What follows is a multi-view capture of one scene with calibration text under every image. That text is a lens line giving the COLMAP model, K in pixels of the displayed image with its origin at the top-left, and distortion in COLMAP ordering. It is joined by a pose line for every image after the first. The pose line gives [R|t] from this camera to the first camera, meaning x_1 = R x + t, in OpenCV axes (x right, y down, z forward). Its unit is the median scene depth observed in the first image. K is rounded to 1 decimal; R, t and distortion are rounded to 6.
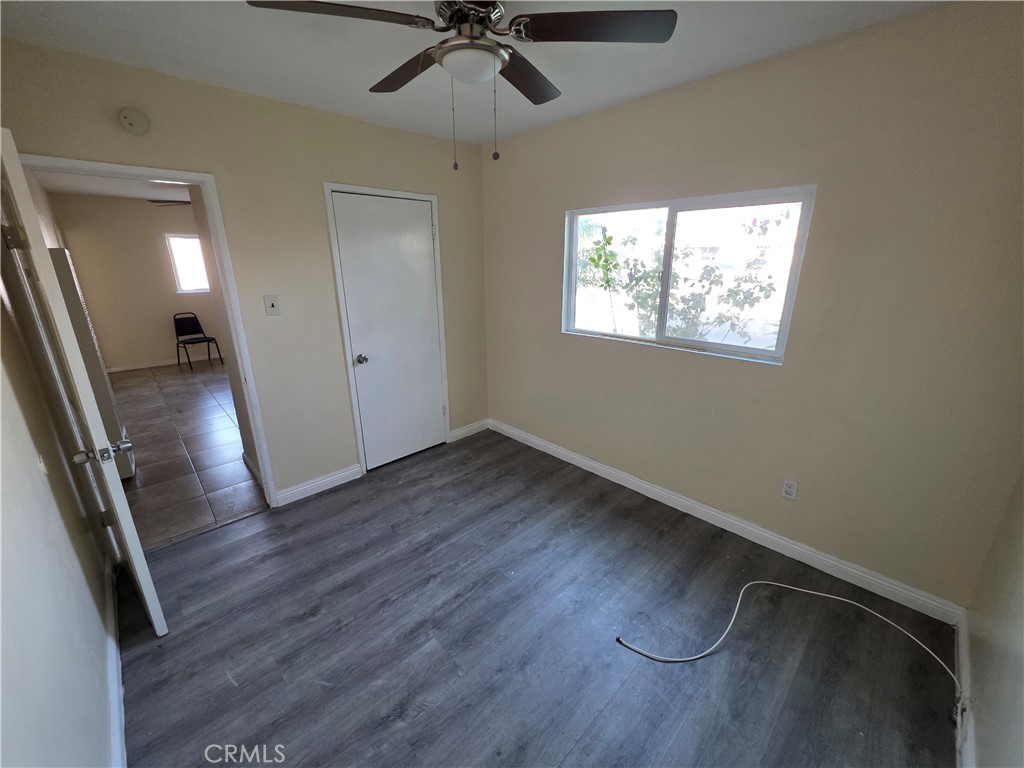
lens RADIAL K [[409.1, 0, 521.7], [0, 409.1, 374.7], [0, 0, 1]] dist [0.001214, 0.000080]
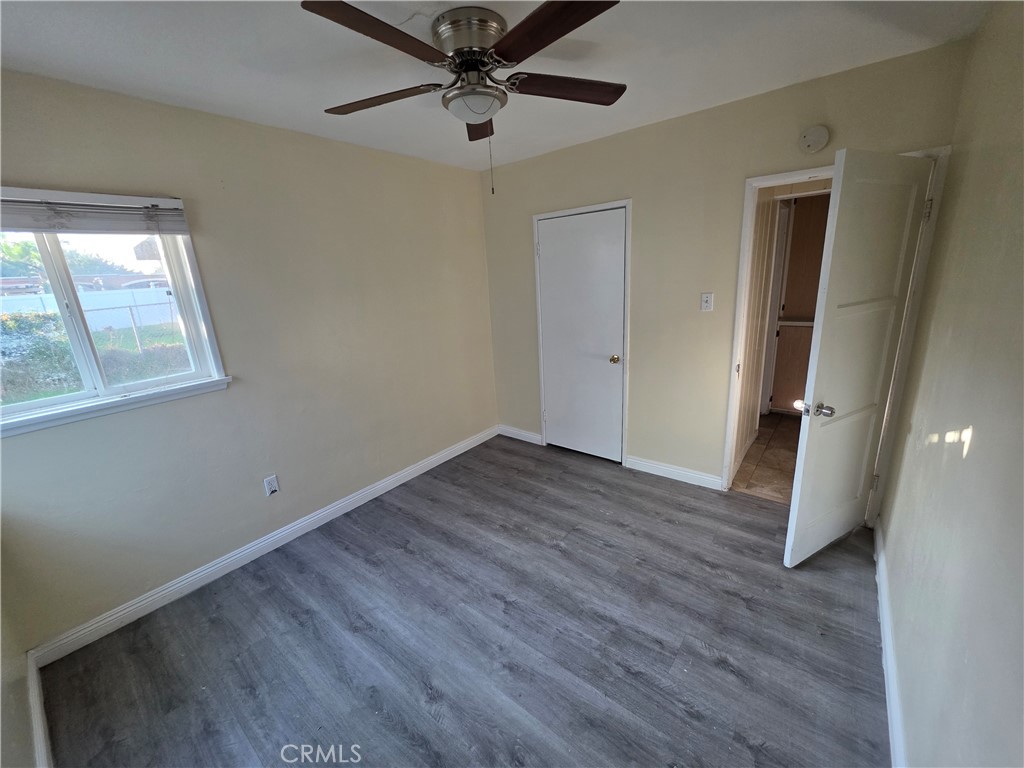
lens RADIAL K [[409.1, 0, 521.1], [0, 409.1, 390.9], [0, 0, 1]] dist [0.001214, 0.000080]
pose [[0.122551, 0.281343, -0.951750, 0.762800], [-0.206154, 0.945278, 0.252884, -0.218936], [0.970815, 0.165216, 0.173845, 0.691876]]
